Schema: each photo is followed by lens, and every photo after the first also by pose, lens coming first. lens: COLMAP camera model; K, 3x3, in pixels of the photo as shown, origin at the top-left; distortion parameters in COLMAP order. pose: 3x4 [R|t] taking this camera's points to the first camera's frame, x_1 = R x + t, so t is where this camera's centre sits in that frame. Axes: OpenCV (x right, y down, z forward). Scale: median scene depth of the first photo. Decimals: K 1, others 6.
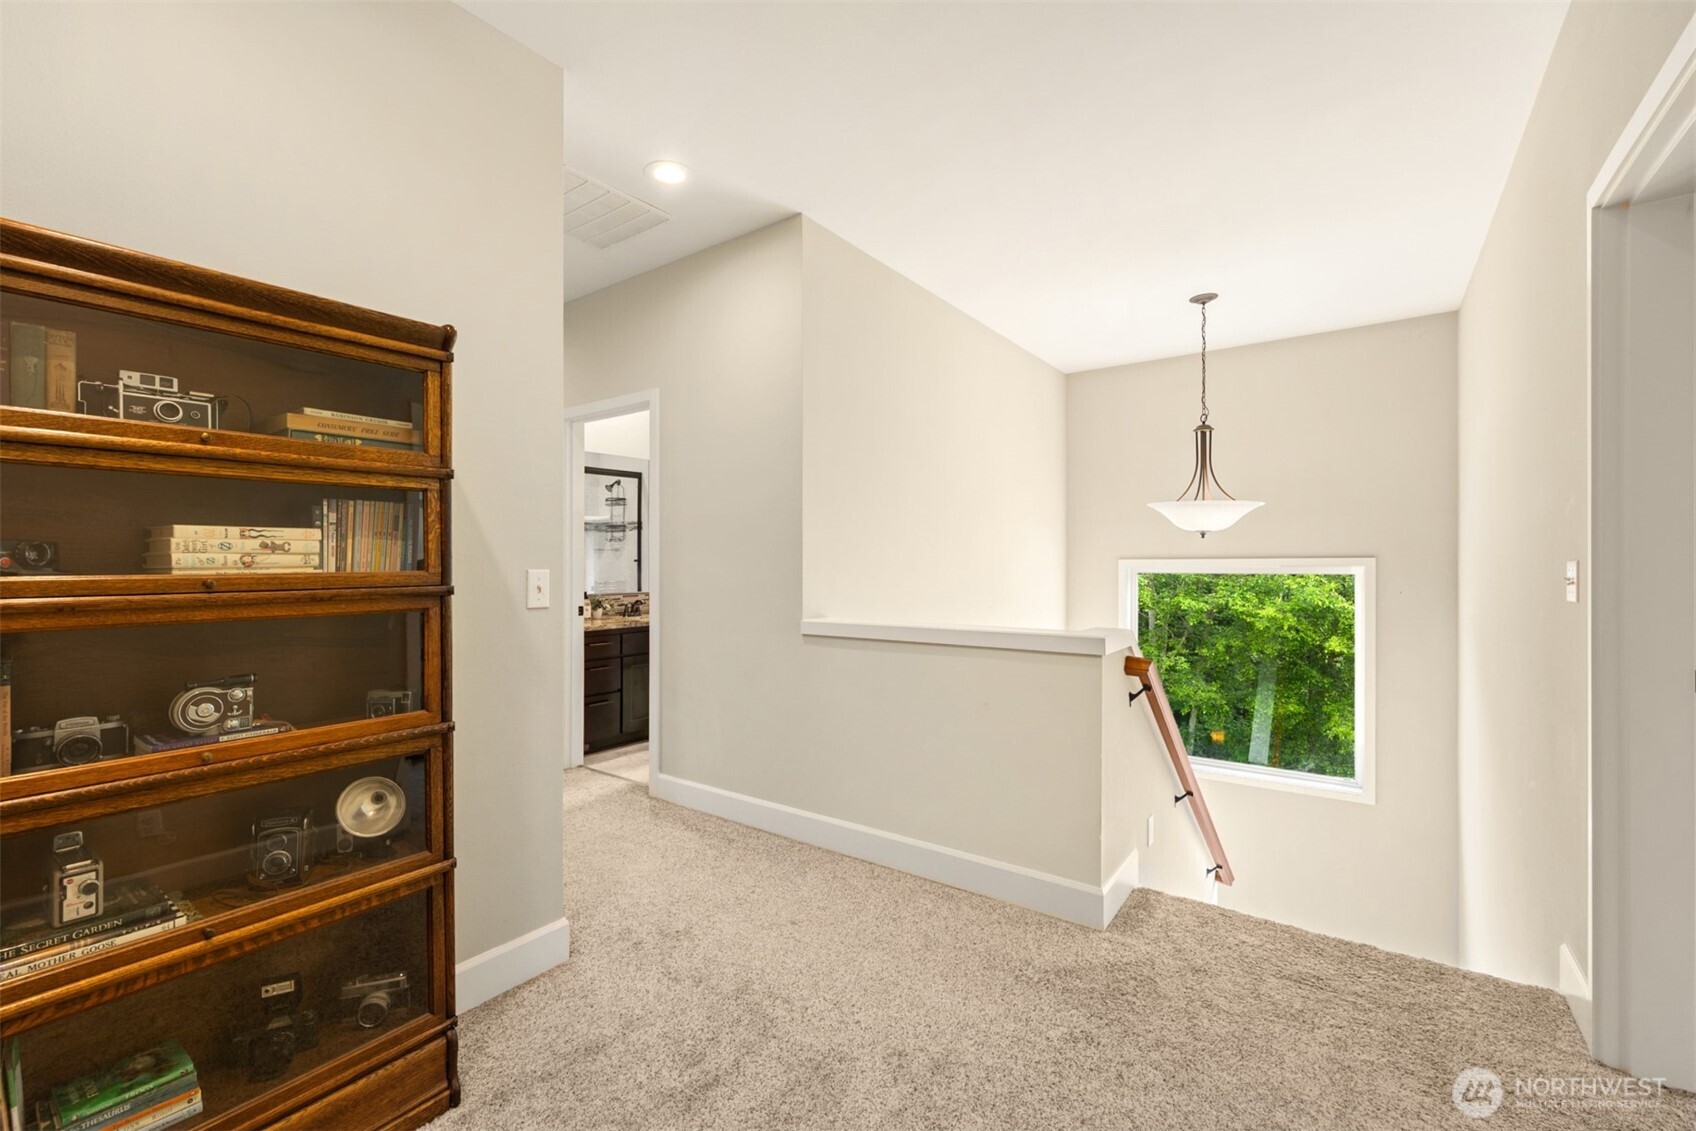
lens RADIAL K [[705.1, 0, 851.8], [0, 705.1, 562.7], [0, 0, 1]] dist [0.000597, 0.000006]
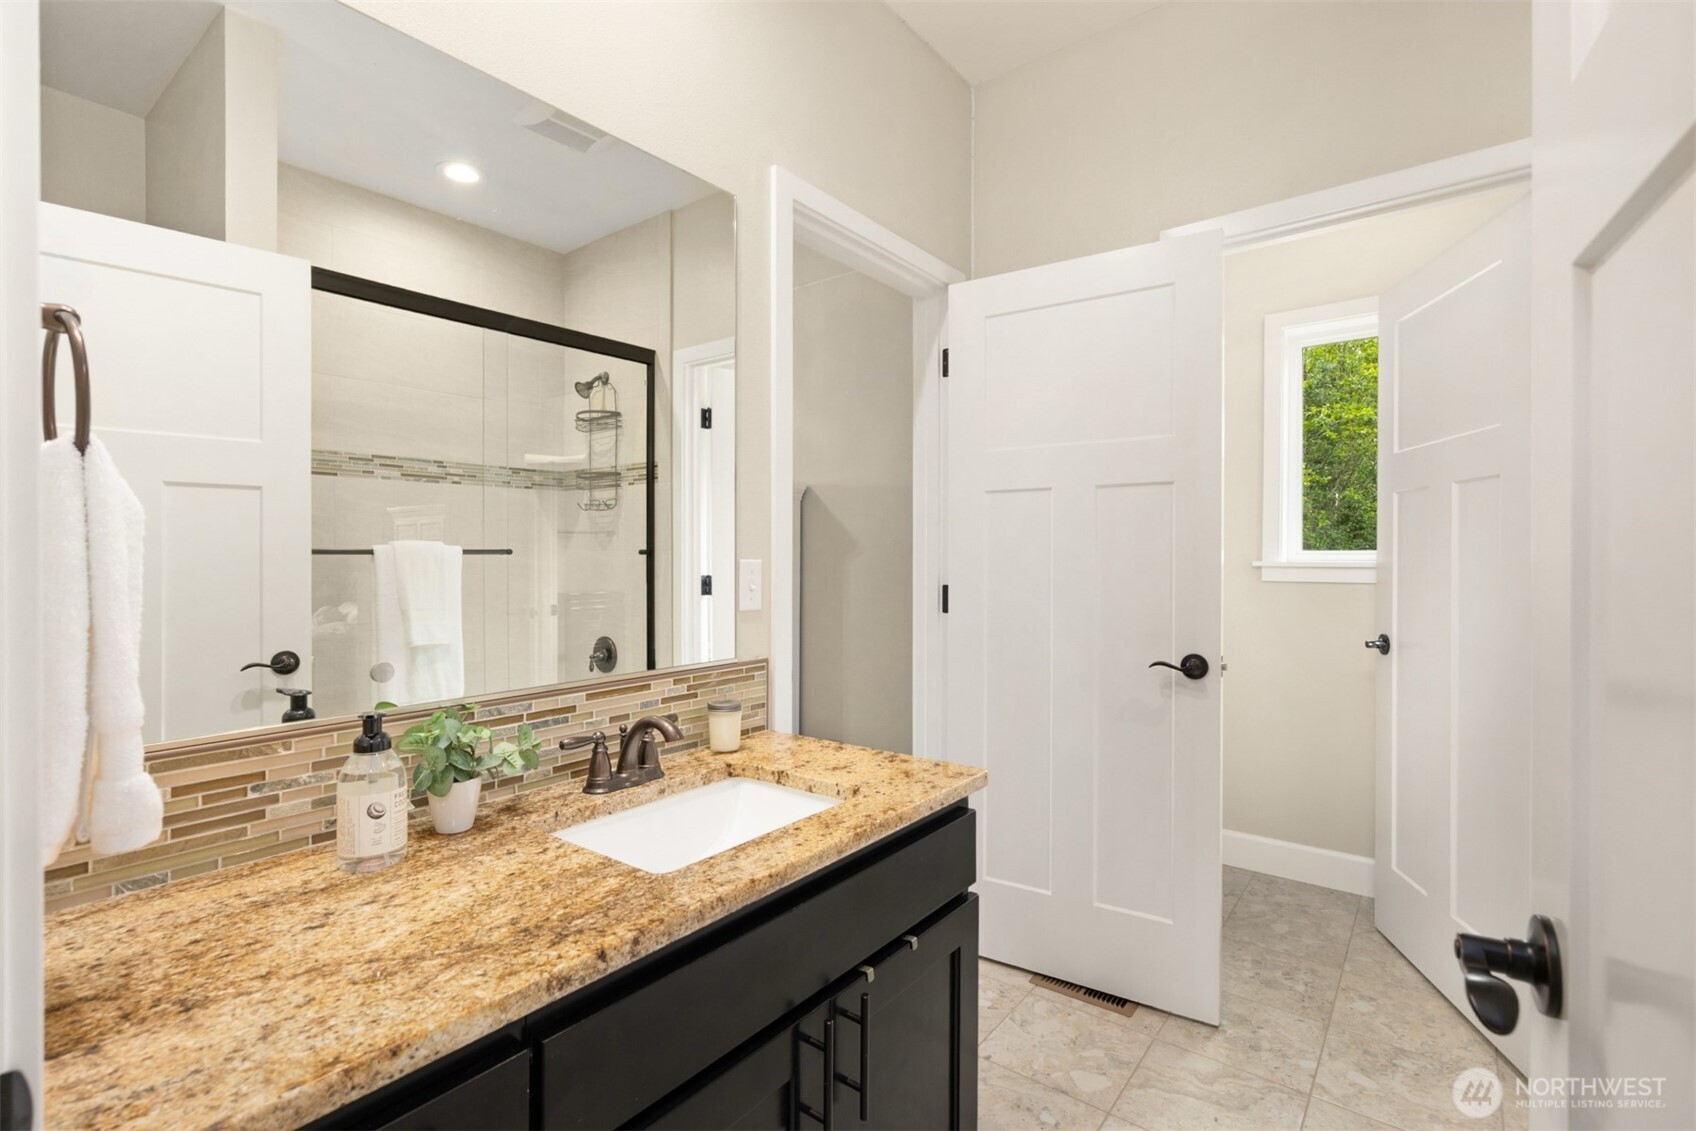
lens RADIAL K [[772.7, 0, 846.3], [0, 772.7, 562.8], [0, 0, 1]] dist [0.002113, 0.000282]
pose [[0.999077, -0.001104, -0.042933, -0.156307], [0.001343, 0.999984, 0.005519, 0.001315], [0.042926, -0.005572, 0.999063, 0.515359]]
